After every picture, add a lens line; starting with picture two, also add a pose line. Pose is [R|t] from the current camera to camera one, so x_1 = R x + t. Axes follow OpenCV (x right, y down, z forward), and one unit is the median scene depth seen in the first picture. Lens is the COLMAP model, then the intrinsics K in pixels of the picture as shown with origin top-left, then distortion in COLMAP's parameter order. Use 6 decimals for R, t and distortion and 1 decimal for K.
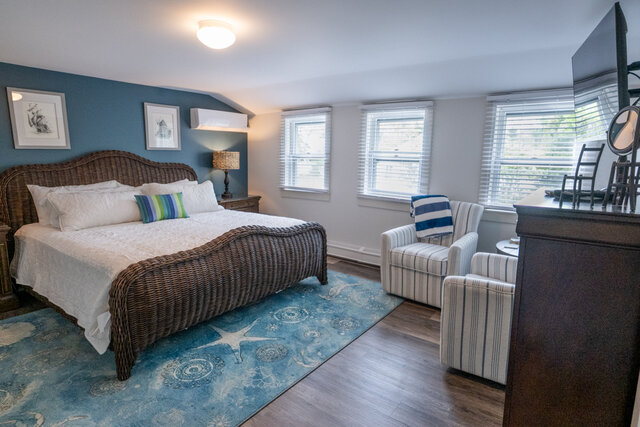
lens RADIAL K [[360.2, 0, 320.0], [0, 360.2, 213.5], [0, 0, 1]] dist [-0.000173, -0.000109]
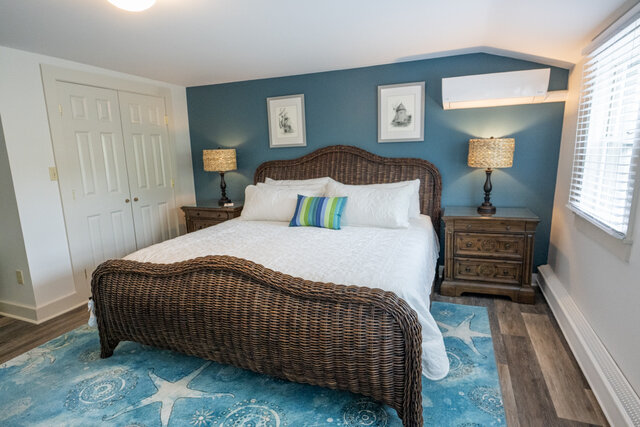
lens RADIAL K [[360.2, 0, 320.0], [0, 360.2, 213.5], [0, 0, 1]] dist [-0.000173, -0.000109]
pose [[0.264046, 0.150703, -0.952664, 0.373379], [-0.121201, 0.985073, 0.122237, -0.116977], [0.956865, 0.083188, 0.278370, 0.759973]]
